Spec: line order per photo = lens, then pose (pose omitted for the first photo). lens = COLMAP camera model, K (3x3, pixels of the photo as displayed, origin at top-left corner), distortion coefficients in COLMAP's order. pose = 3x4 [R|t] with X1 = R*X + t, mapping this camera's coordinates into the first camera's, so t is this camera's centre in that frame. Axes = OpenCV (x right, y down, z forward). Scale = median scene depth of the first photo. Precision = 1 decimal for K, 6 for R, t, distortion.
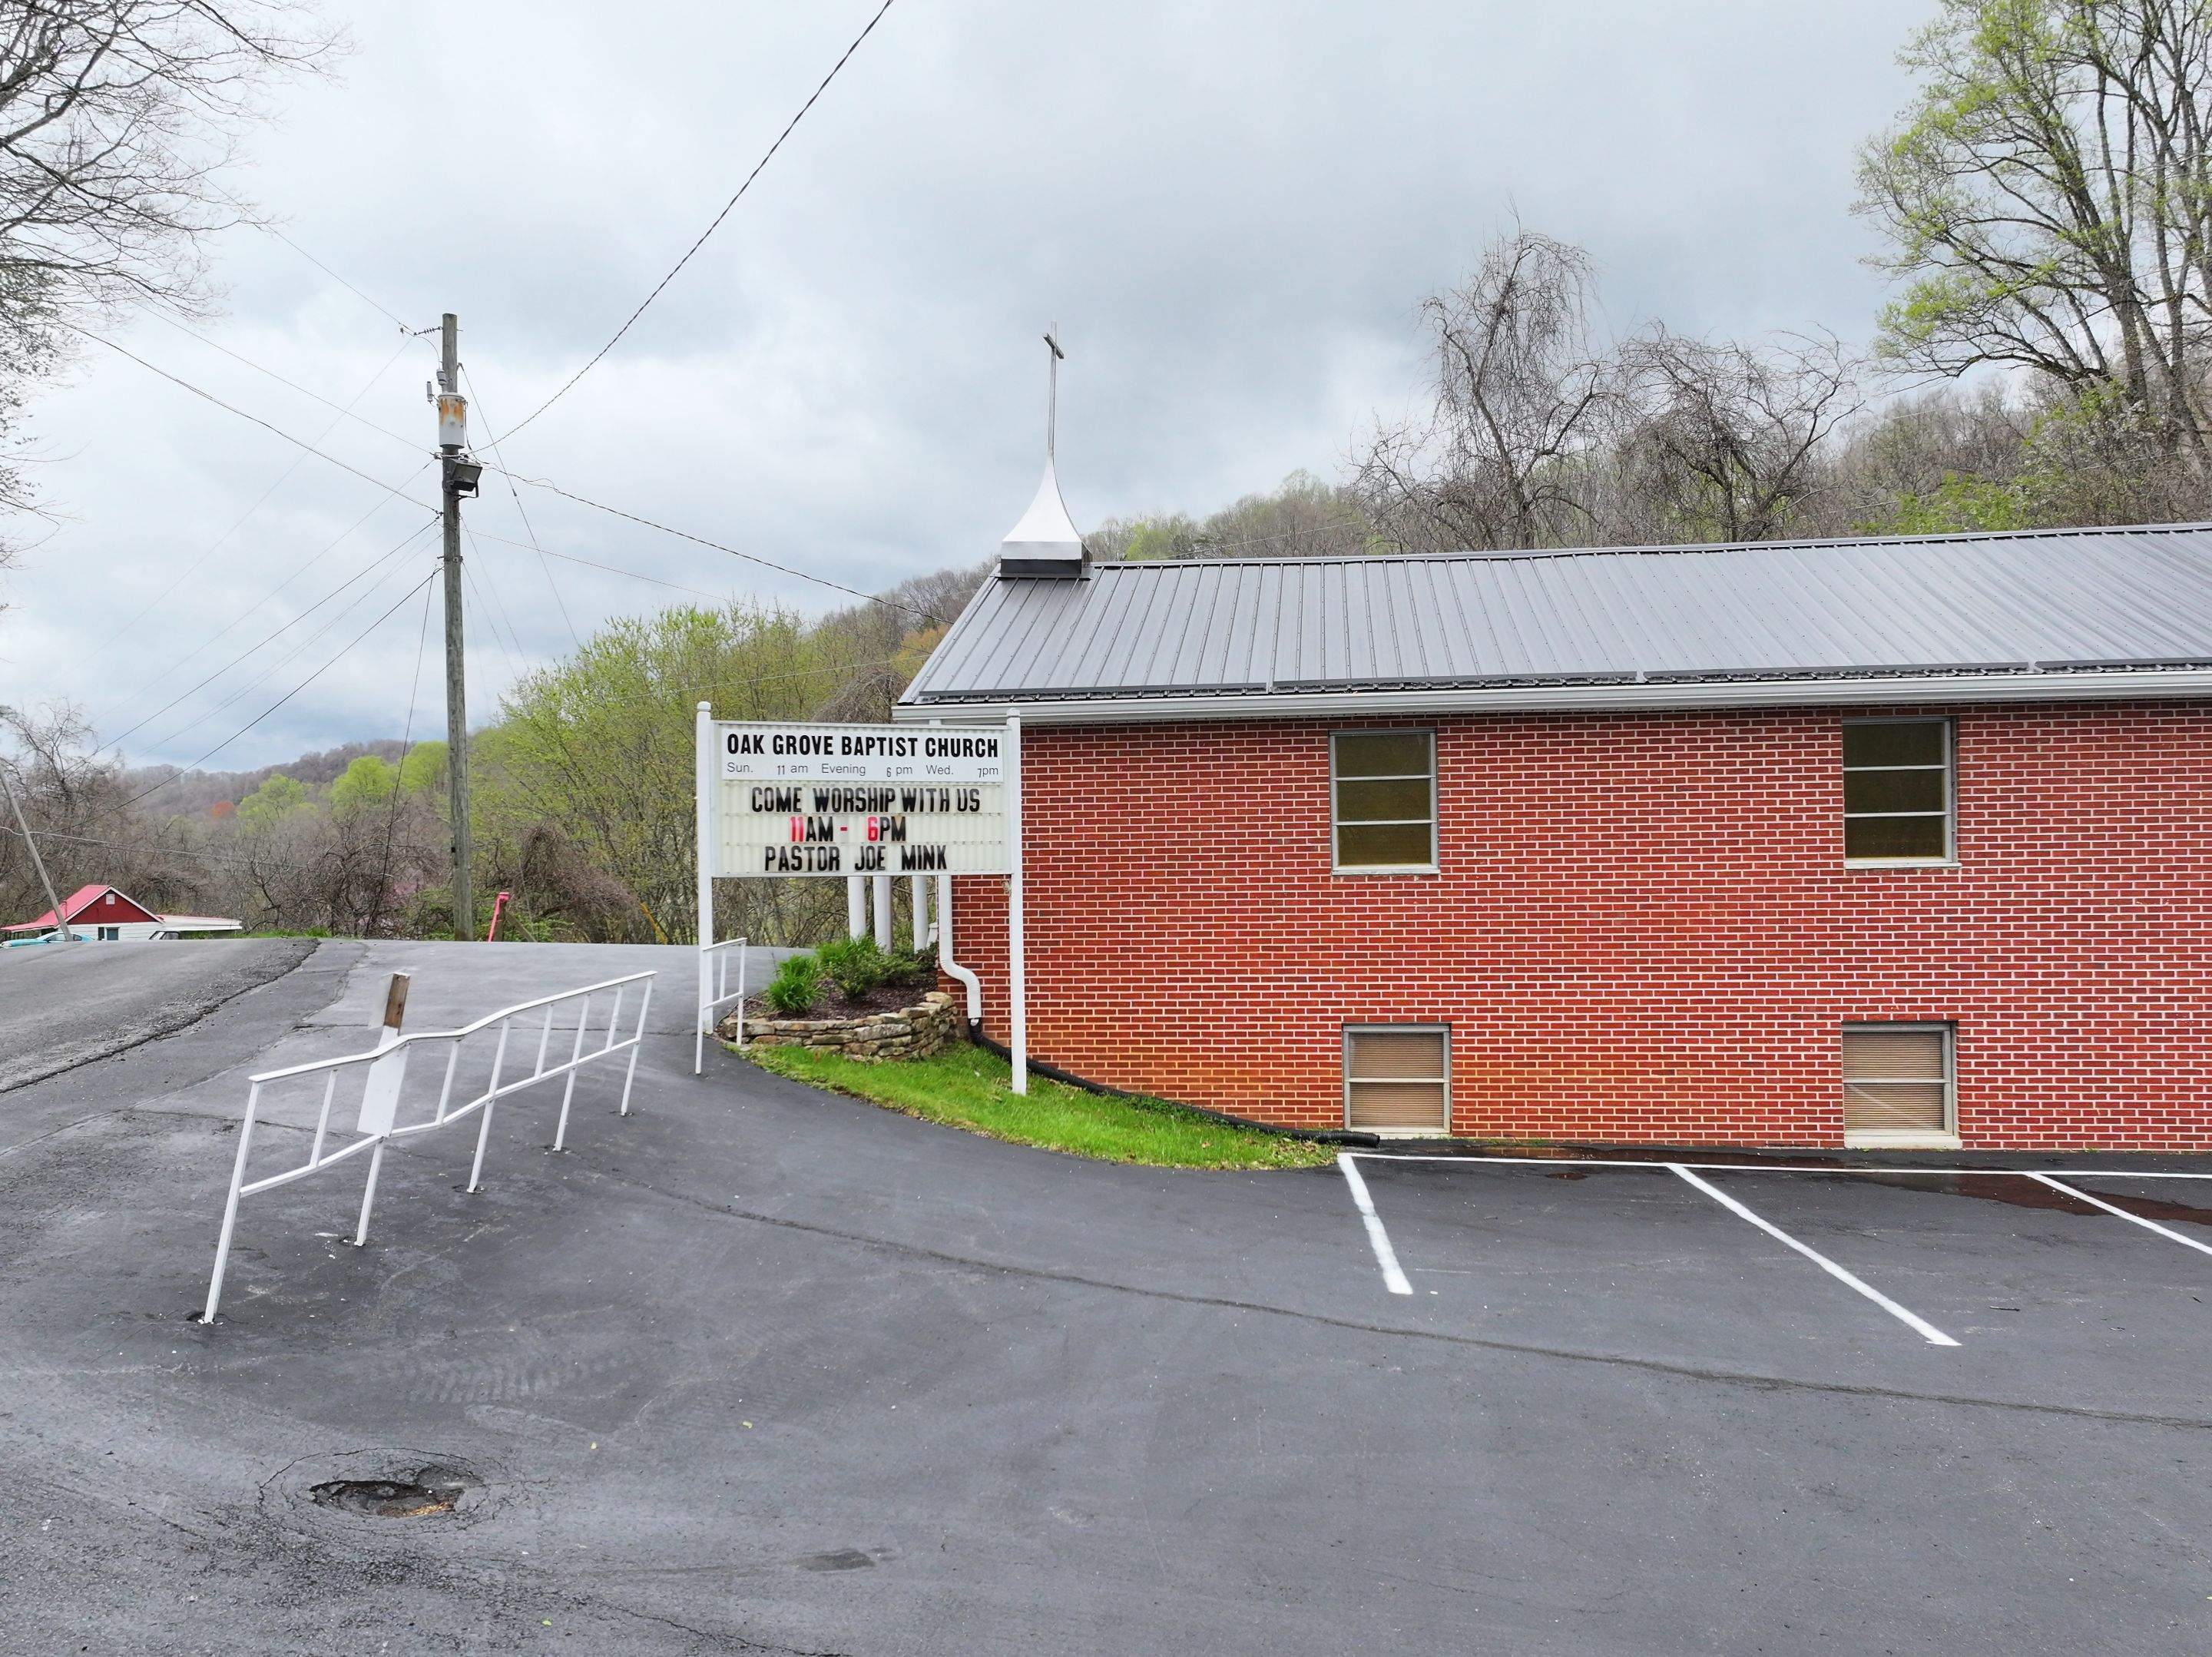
lens RADIAL K [[1787.7, 0, 1095.2], [0, 1787.7, 837.0], [0, 0, 1]] dist [-0.002783, 0.016480]
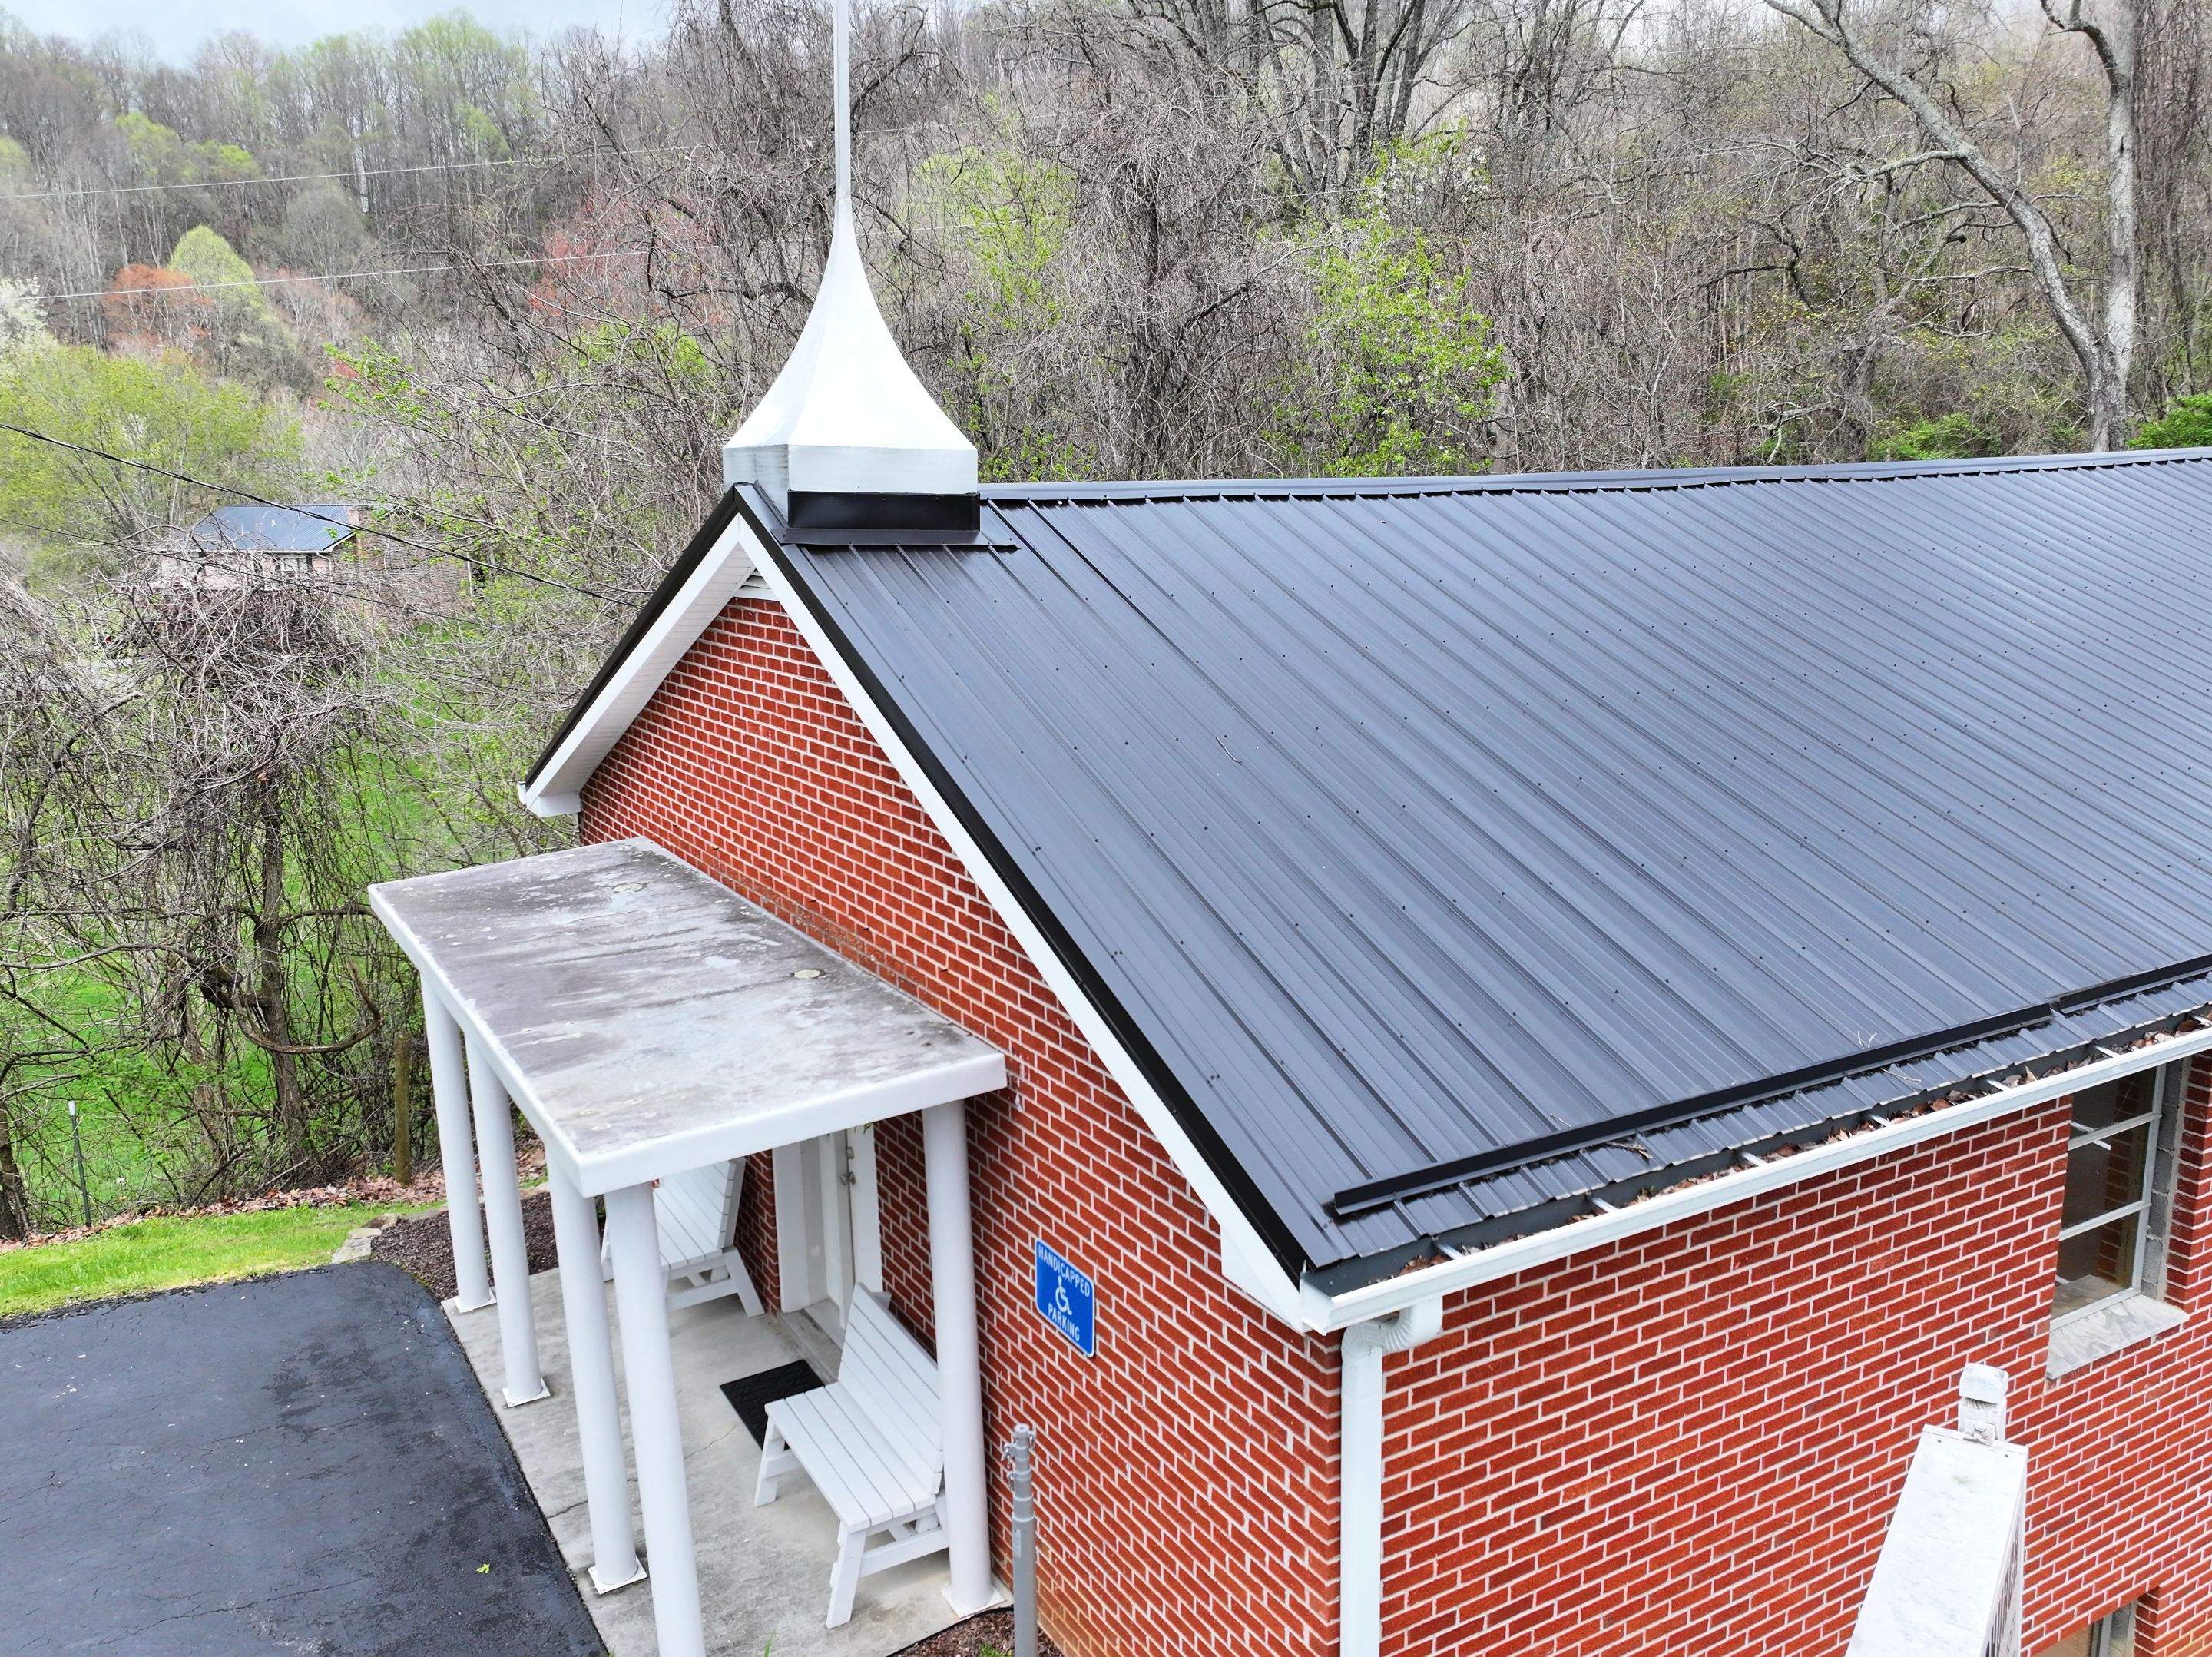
lens RADIAL K [[1787.7, 0, 1097.0], [0, 1787.7, 824.8], [0, 0, 1]] dist [-0.002783, 0.016480]
pose [[0.792913, -0.125603, 0.596249, -0.308144], [0.004414, 0.979683, 0.200506, -0.207078], [-0.609319, -0.156351, 0.777357, 0.826628]]
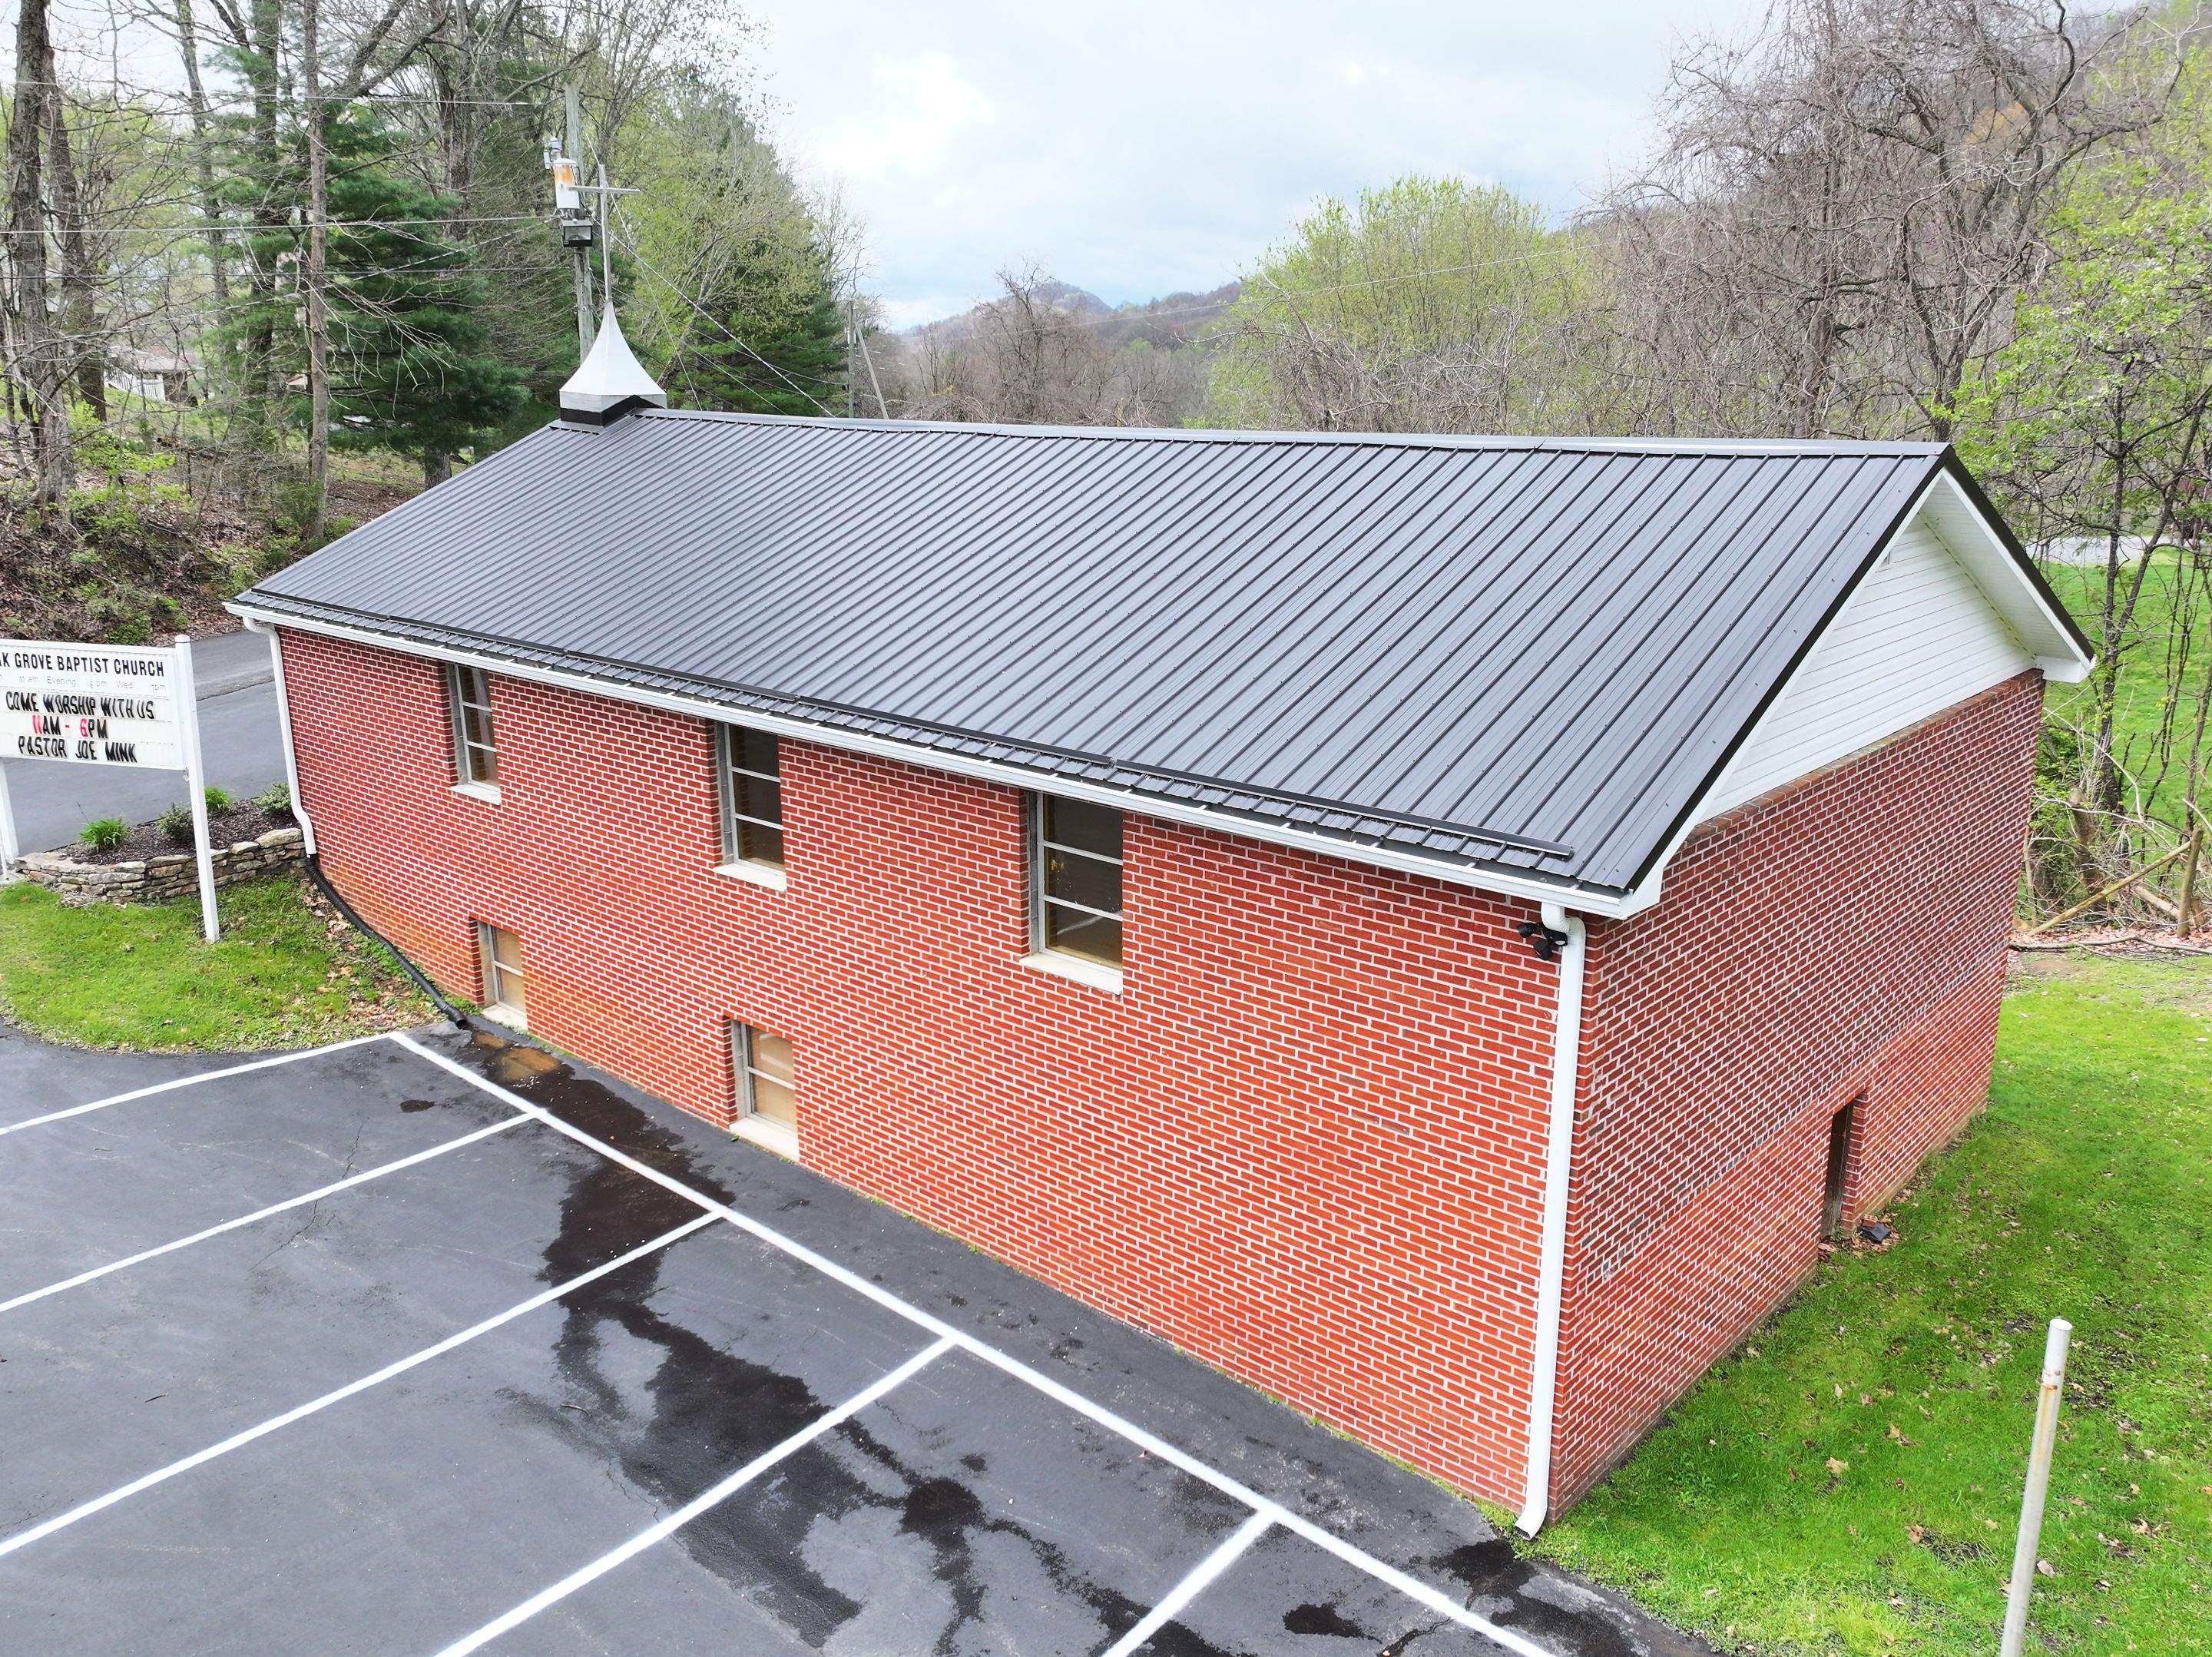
lens RADIAL K [[1787.7, 0, 1106.7], [0, 1787.7, 820.1], [0, 0, 1]] dist [-0.002783, 0.016480]
pose [[0.823099, 0.157426, -0.545642, 1.100436], [-0.008123, 0.963976, 0.265867, -0.265517], [0.567840, -0.214402, 0.794726, 0.338953]]
